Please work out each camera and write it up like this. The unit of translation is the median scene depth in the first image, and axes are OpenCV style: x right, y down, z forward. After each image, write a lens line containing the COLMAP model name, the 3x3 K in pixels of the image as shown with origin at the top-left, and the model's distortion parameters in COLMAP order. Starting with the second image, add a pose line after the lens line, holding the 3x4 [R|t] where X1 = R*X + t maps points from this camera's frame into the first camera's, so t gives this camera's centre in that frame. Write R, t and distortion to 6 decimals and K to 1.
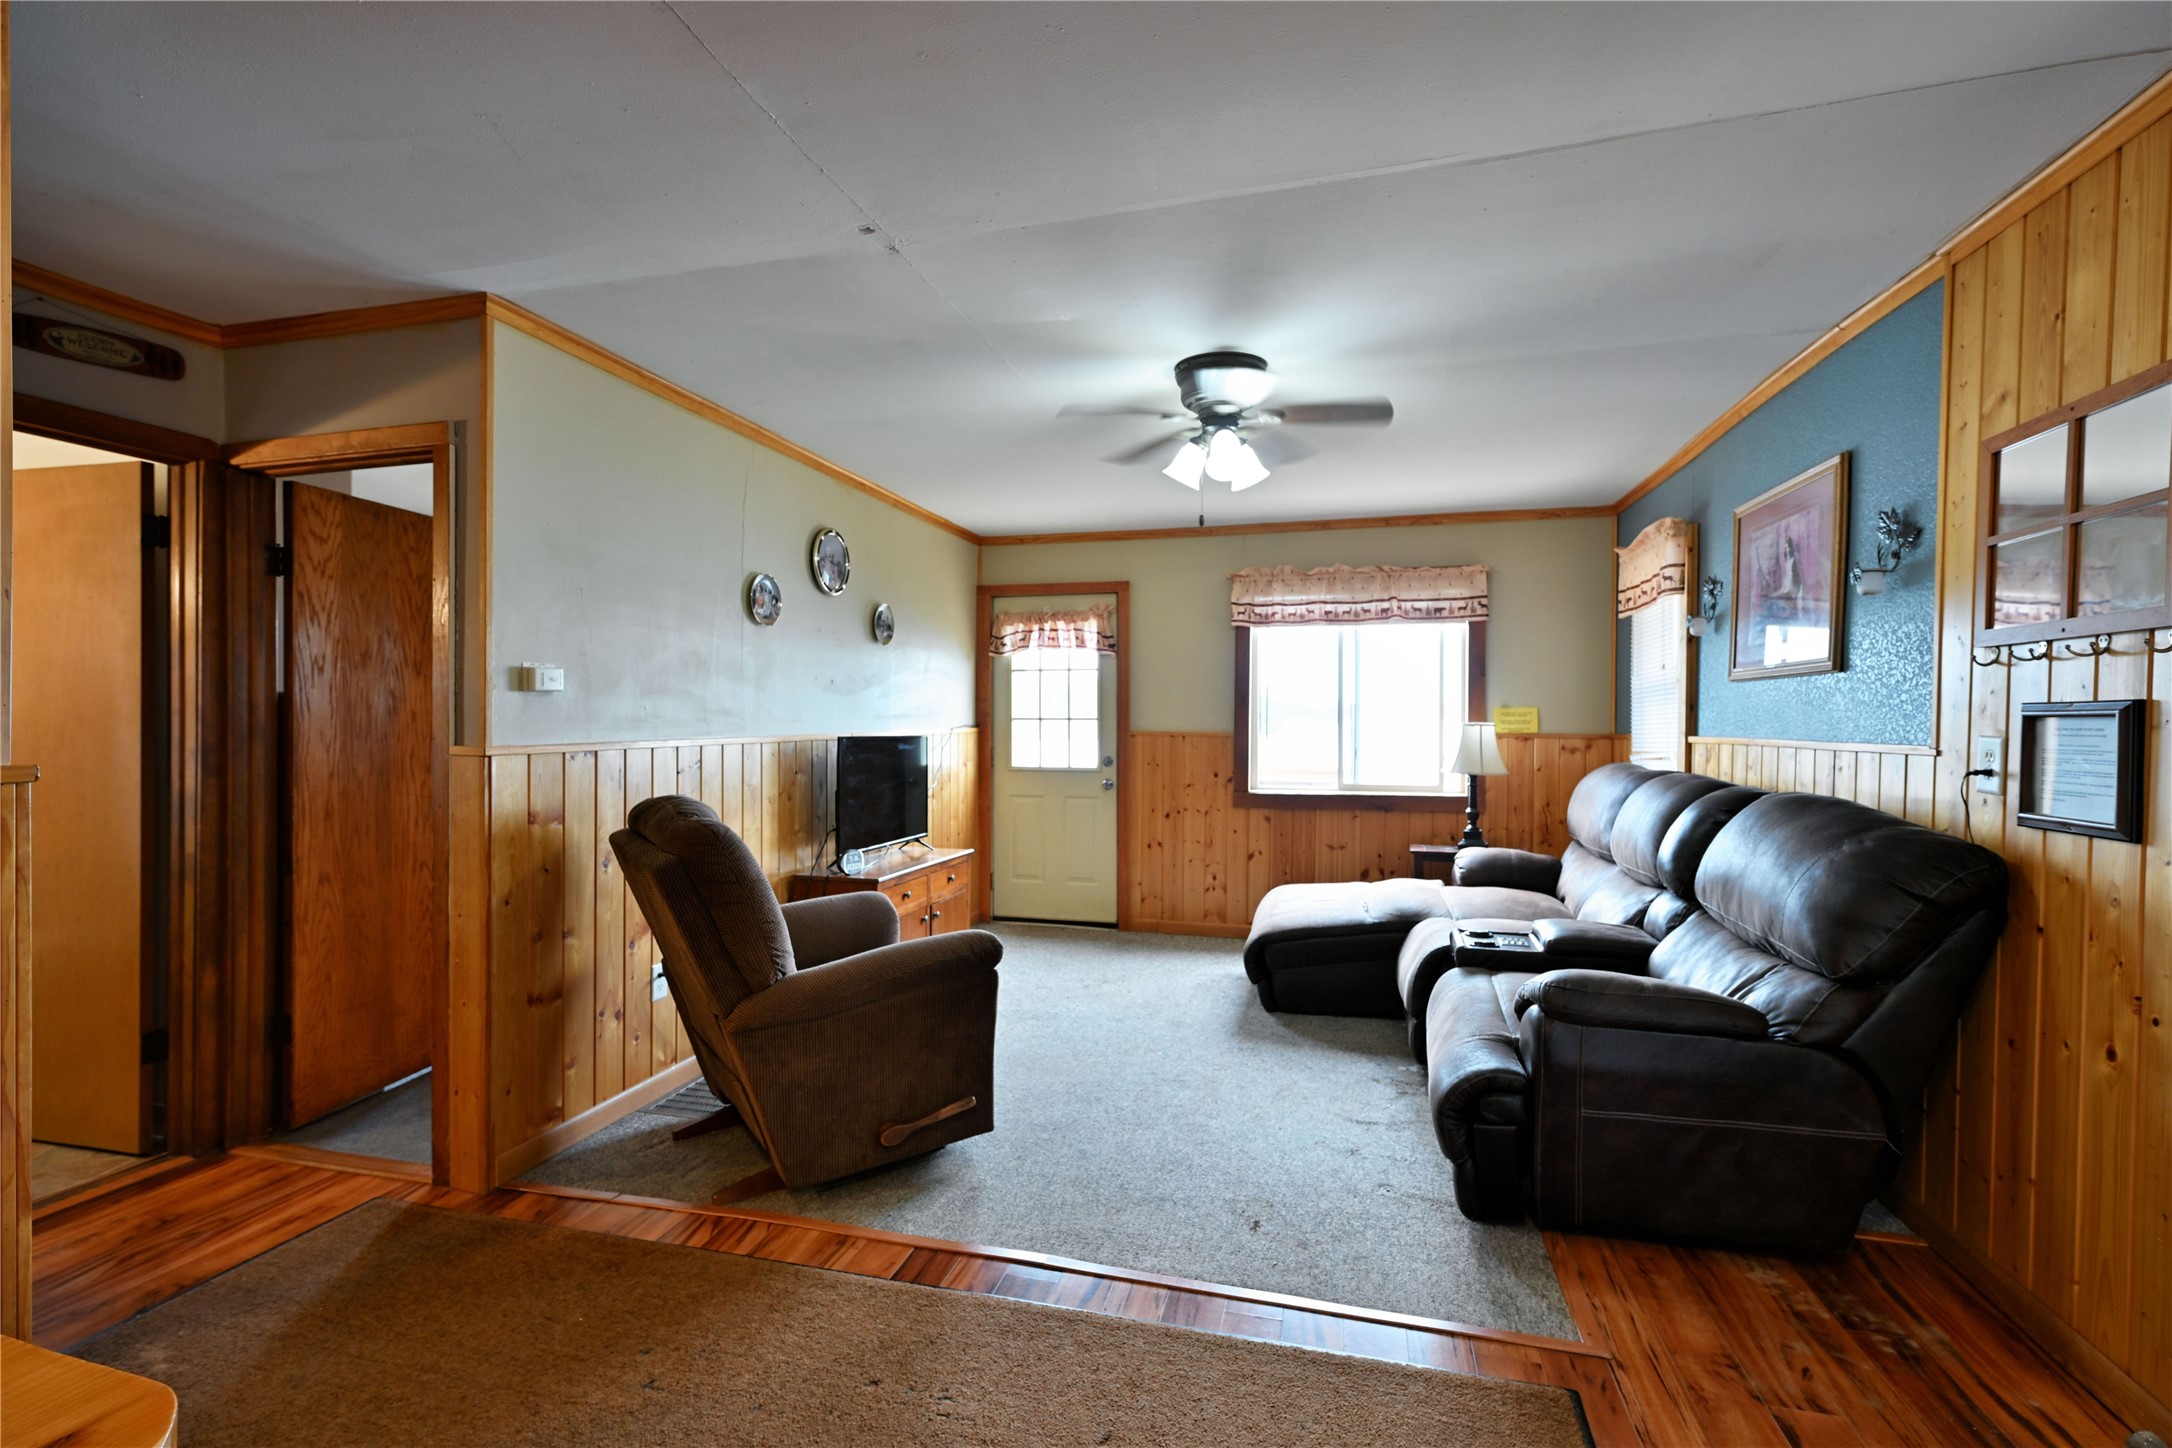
lens RADIAL K [[942.9, 0, 1076.9], [0, 942.9, 730.8], [0, 0, 1]] dist [-0.001088, 0.000141]
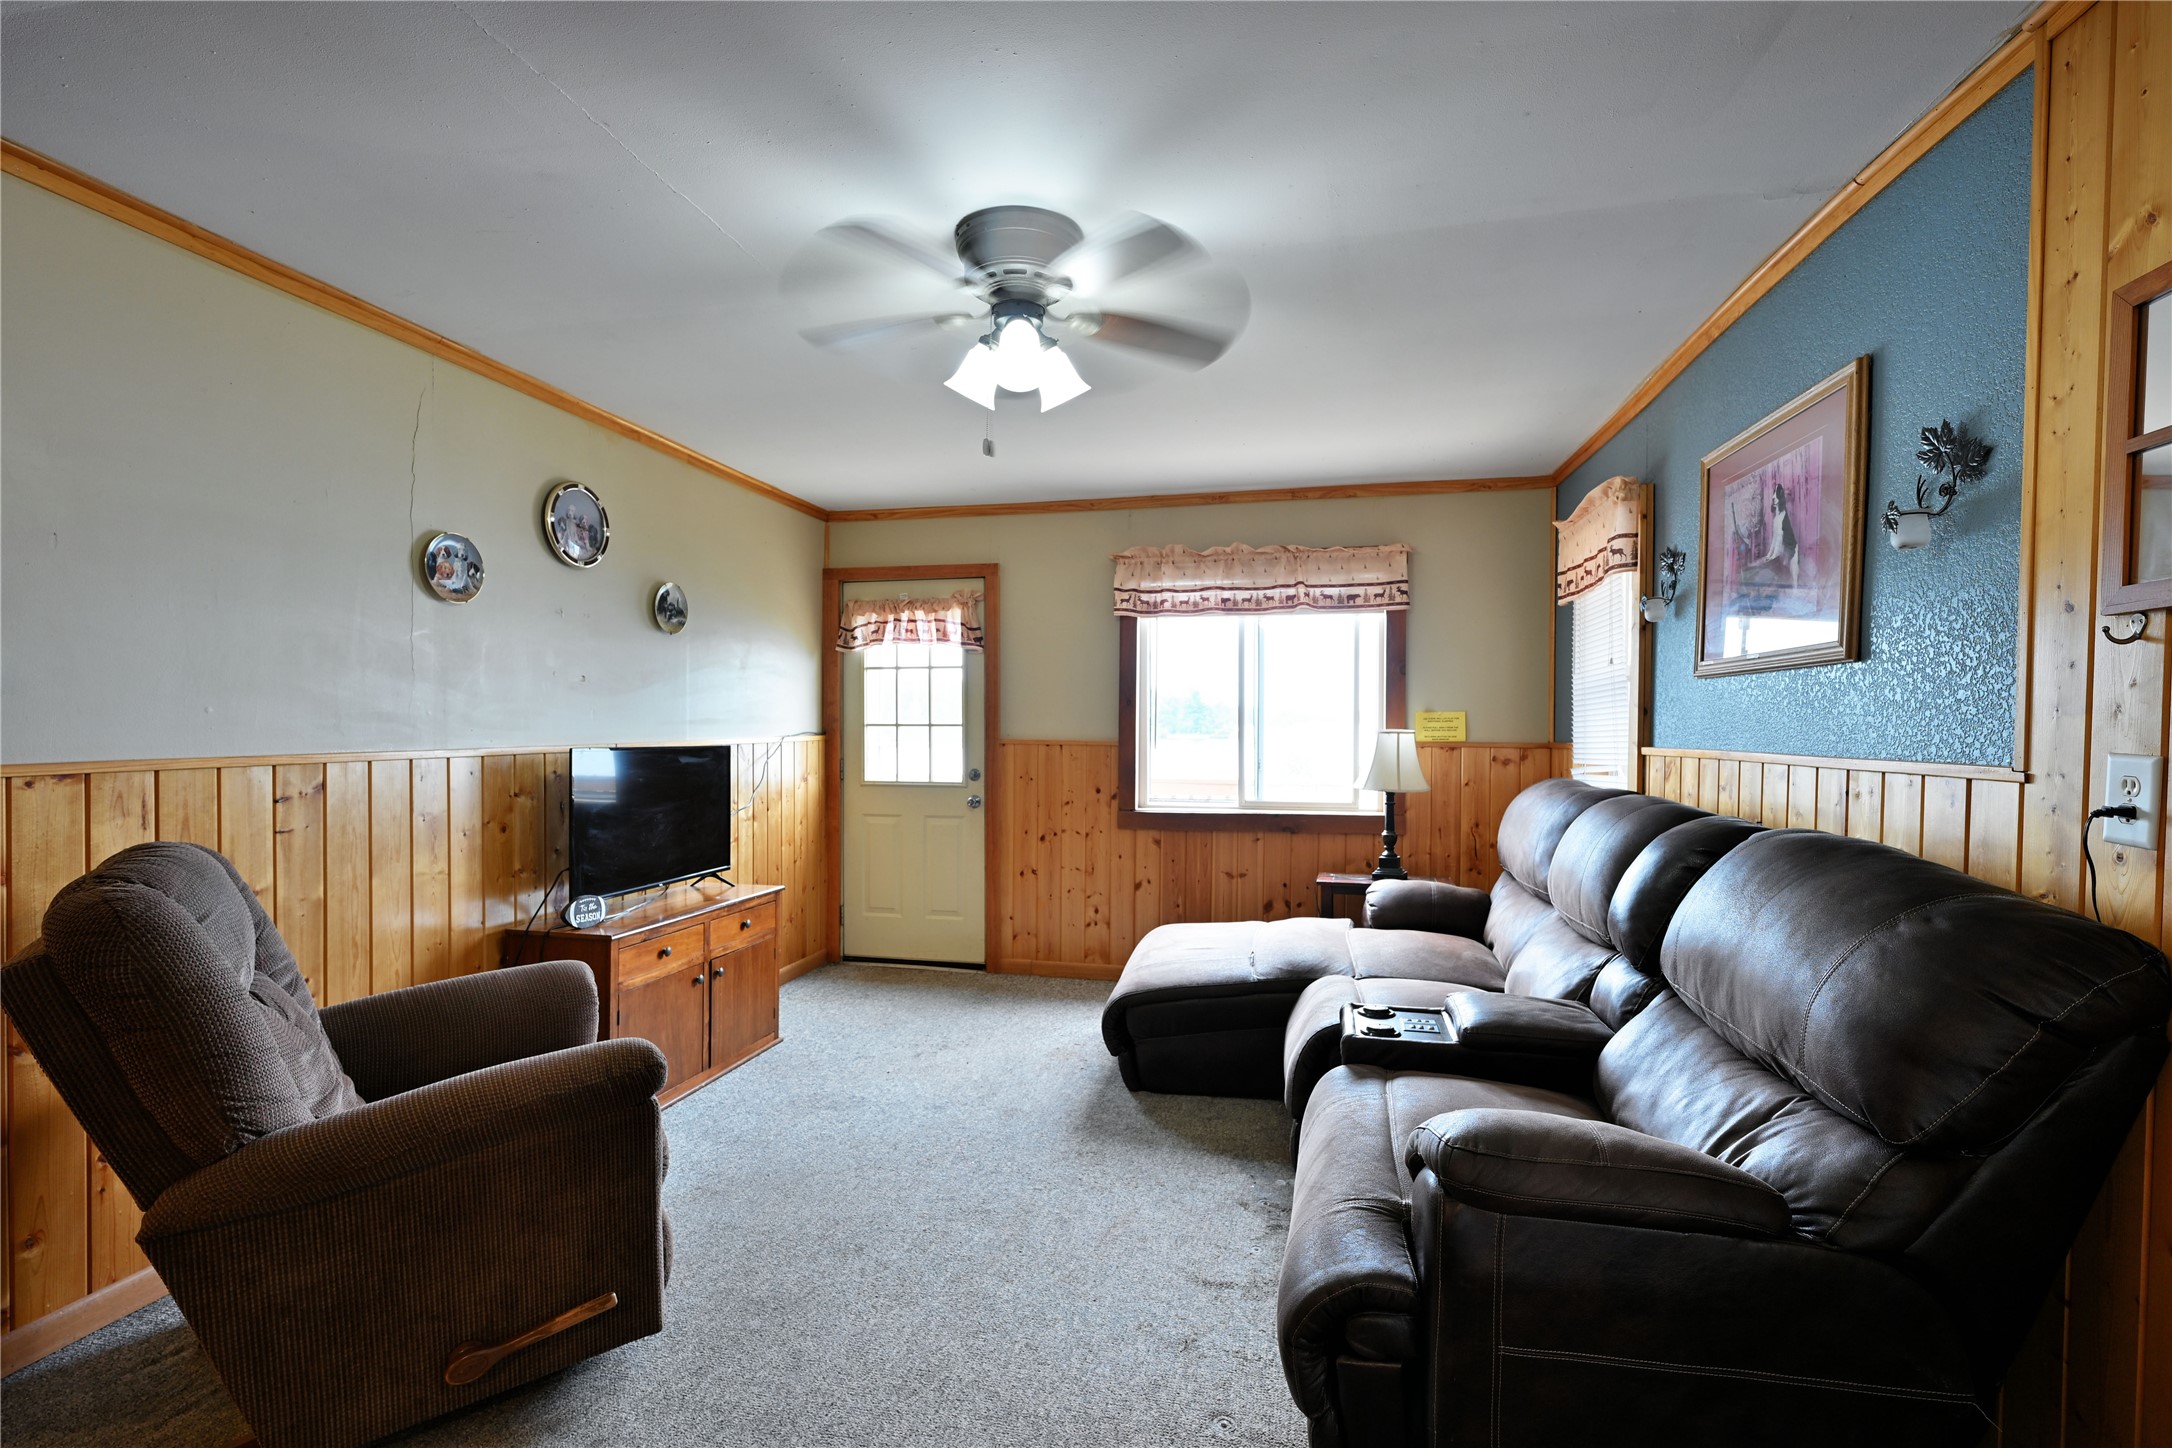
lens RADIAL K [[967.0, 0, 1058.6], [0, 967.0, 739.1], [0, 0, 1]] dist [-0.003205, -0.000342]
pose [[0.998990, -0.000780, 0.044925, 0.093693], [0.000659, 0.999996, 0.002705, -0.002881], [-0.044927, -0.002672, 0.998987, 0.163394]]
